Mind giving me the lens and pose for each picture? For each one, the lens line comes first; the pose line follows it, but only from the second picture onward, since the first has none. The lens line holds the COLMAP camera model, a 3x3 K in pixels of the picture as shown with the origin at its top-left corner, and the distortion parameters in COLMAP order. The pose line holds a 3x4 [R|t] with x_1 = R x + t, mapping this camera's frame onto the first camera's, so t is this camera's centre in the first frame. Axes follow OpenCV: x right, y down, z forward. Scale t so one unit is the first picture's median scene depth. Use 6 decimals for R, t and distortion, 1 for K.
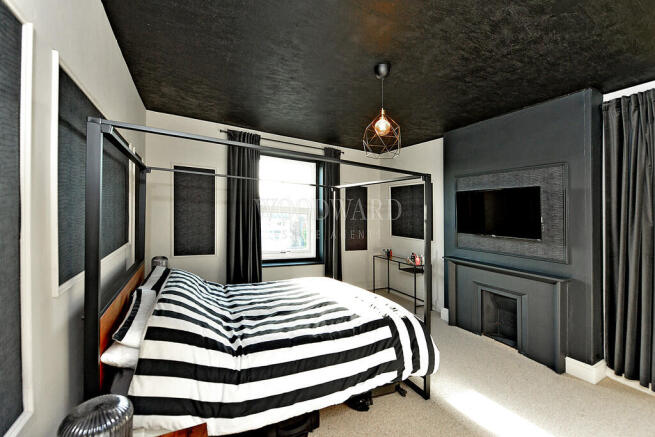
lens RADIAL K [[264.3, 0, 326.6], [0, 264.3, 202.7], [0, 0, 1]] dist [0.000476, 0.000033]
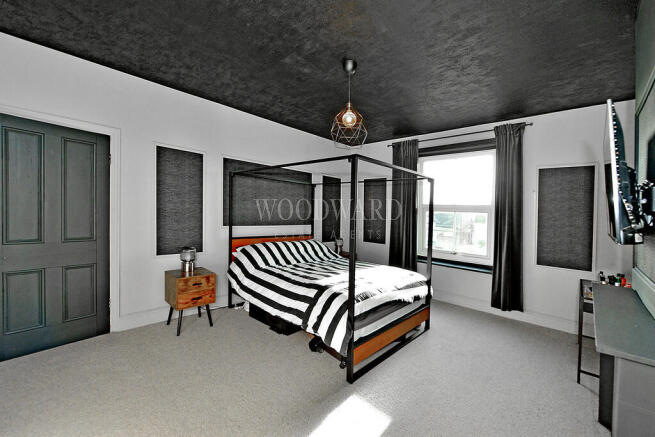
lens RADIAL K [[261.4, 0, 327.5], [0, 261.4, 218.5], [0, 0, 1]] dist [-0.001469, -0.000087]
pose [[0.313360, 0.004215, -0.949625, 0.837740], [0.010372, 0.999915, 0.007861, 0.074990], [0.949578, -0.012313, 0.313290, 0.401411]]
